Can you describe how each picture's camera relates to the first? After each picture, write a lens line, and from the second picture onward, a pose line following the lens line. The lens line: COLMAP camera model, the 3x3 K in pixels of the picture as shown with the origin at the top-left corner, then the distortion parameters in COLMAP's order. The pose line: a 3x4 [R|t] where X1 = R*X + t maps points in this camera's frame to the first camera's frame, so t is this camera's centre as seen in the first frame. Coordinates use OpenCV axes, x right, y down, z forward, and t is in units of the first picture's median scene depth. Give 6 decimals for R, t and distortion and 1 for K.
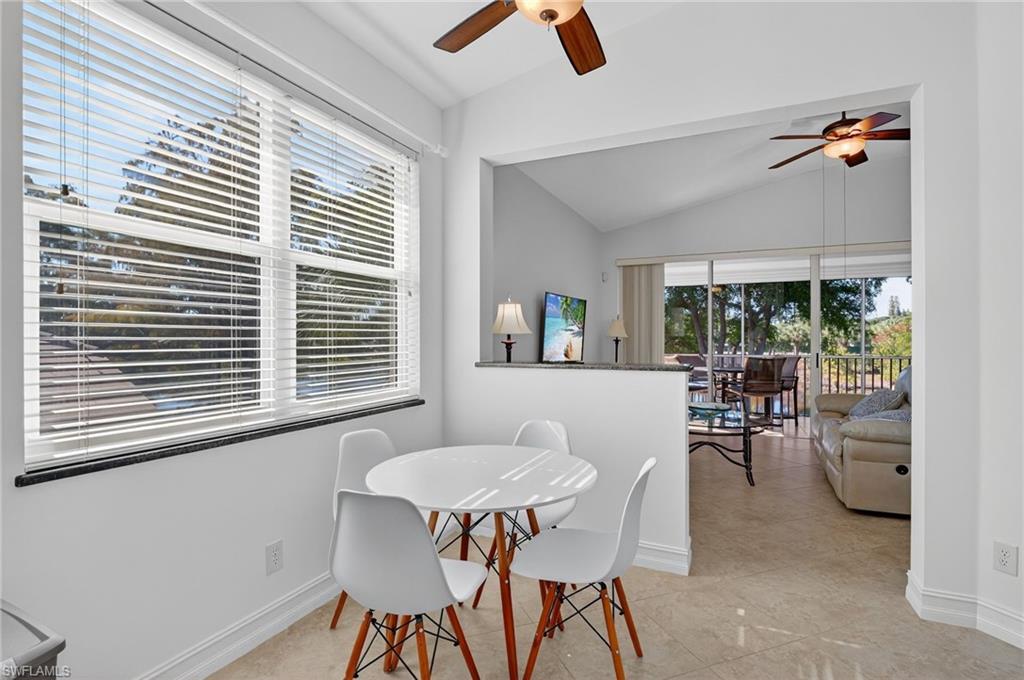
lens RADIAL K [[494.1, 0, 512.0], [0, 494.1, 340.0], [0, 0, 1]] dist [-0.015631, -0.001034]
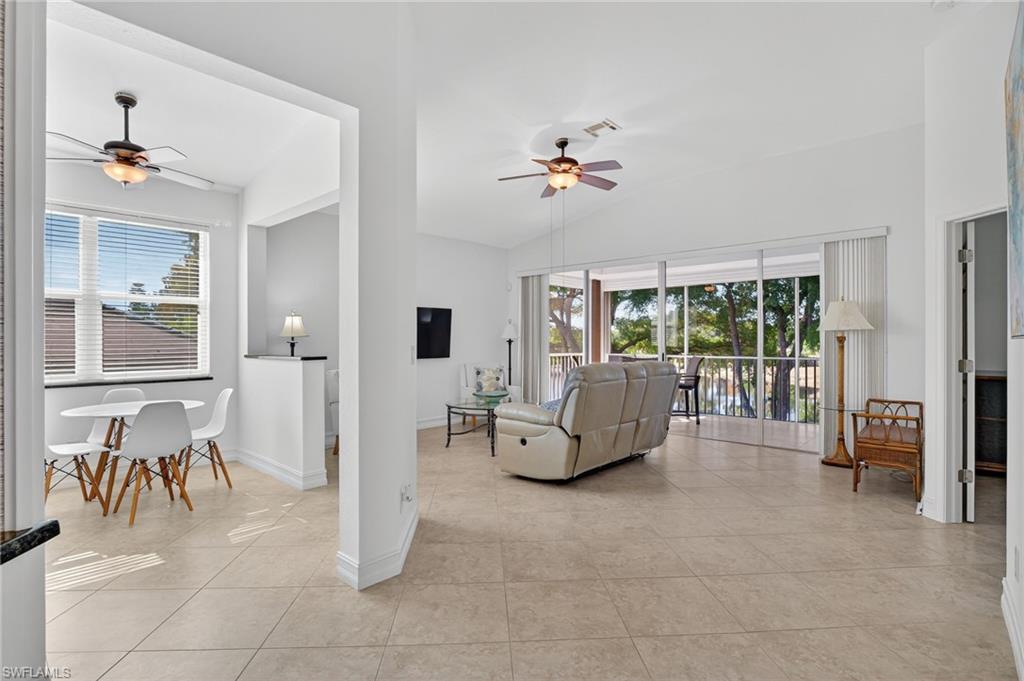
lens RADIAL K [[490.1, 0, 512.0], [0, 490.1, 340.5], [0, 0, 1]] dist [-0.012625, -0.000216]
pose [[0.955368, -0.000789, -0.295417, 0.957293], [0.000466, 0.999999, -0.001165, 0.001181], [0.295418, 0.000975, 0.955368, -0.198237]]
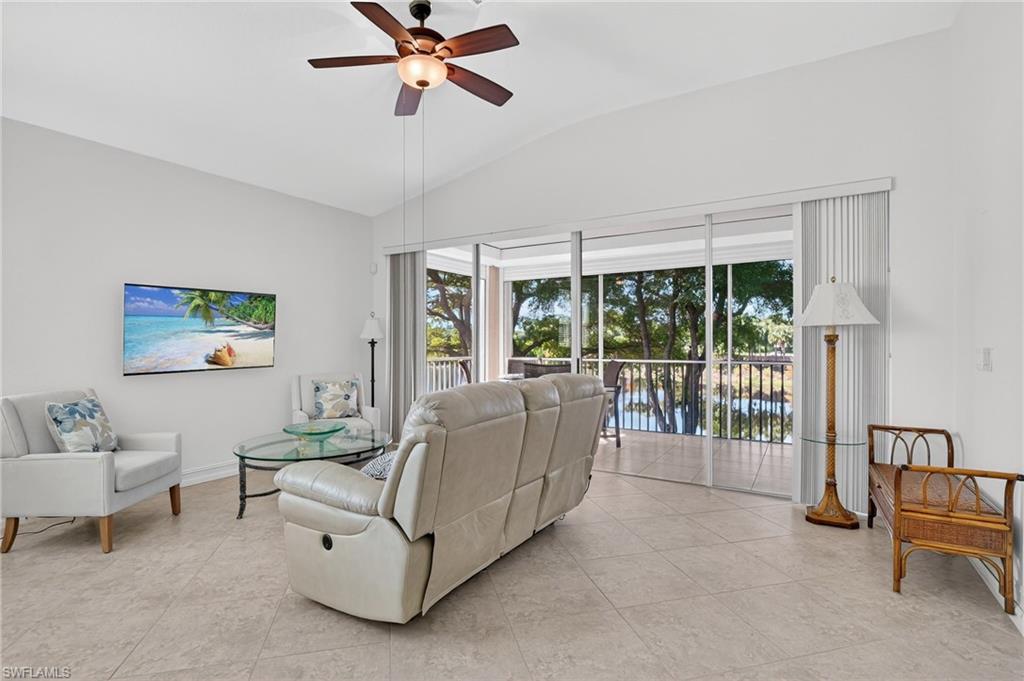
lens RADIAL K [[480.0, 0, 515.6], [0, 480.0, 357.5], [0, 0, 1]] dist [-0.018348, -0.000353]
pose [[0.994427, 0.000258, -0.105430, 0.928327], [0.003252, 0.999446, 0.033122, 0.000213], [0.105380, -0.033280, 0.993875, 0.338350]]
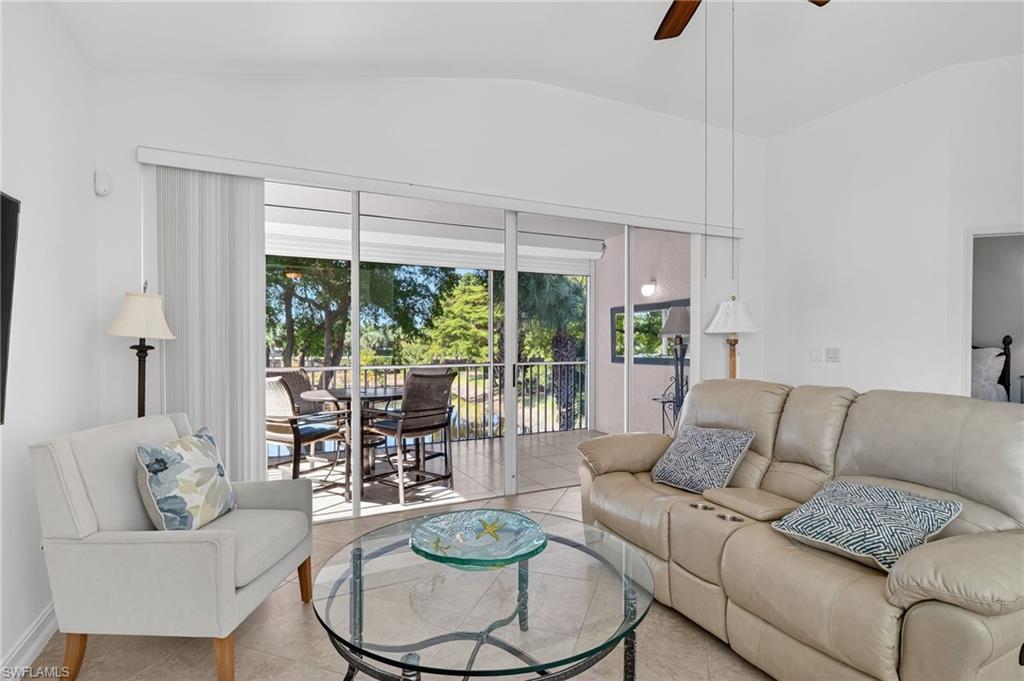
lens RADIAL K [[490.1, 0, 512.0], [0, 490.1, 340.5], [0, 0, 1]] dist [-0.012625, -0.000216]
pose [[0.631764, 0.004616, 0.775147, 0.170468], [0.001811, 0.999971, -0.007432, -0.000389], [-0.775159, 0.006099, 0.631737, 0.896133]]
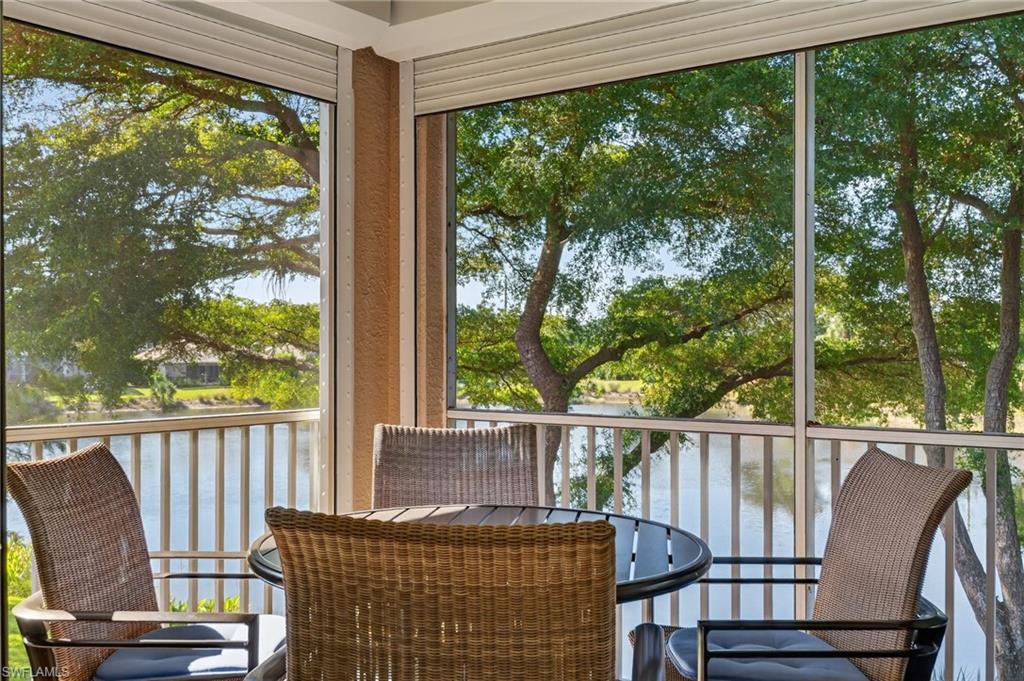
lens RADIAL K [[1033.2, 0, 509.3], [0, 1033.2, 344.9], [0, 0, 1]] dist [0.048159, -0.031477]
pose [[0.982992, -0.002182, -0.183637, 0.965748], [0.002174, 0.999998, -0.000243, -0.009407], [0.183637, -0.000160, 0.982994, 1.291727]]
